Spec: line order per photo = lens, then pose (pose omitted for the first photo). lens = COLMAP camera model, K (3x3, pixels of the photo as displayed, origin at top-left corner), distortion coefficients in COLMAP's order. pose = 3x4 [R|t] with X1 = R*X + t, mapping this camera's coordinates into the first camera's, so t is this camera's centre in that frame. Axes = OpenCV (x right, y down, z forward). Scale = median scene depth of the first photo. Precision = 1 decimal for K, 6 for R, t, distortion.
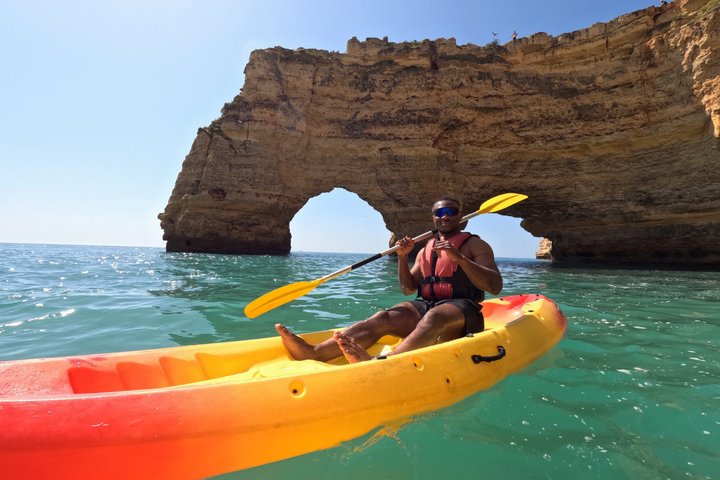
lens RADIAL K [[292.6, 0, 360.0], [0, 292.6, 240.0], [0, 0, 1]] dist [0.000707, 0.000165]
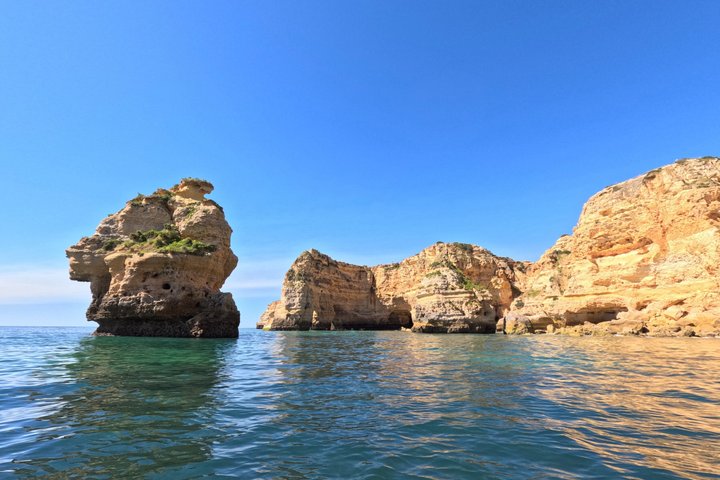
lens RADIAL K [[292.6, 0, 360.0], [0, 292.6, 240.0], [0, 0, 1]] dist [0.000707, 0.000165]
pose [[0.357717, 0.237048, 0.903242, -2.661125], [-0.037434, 0.970107, -0.239771, -0.108330], [-0.933079, 0.051958, 0.355898, -0.492614]]
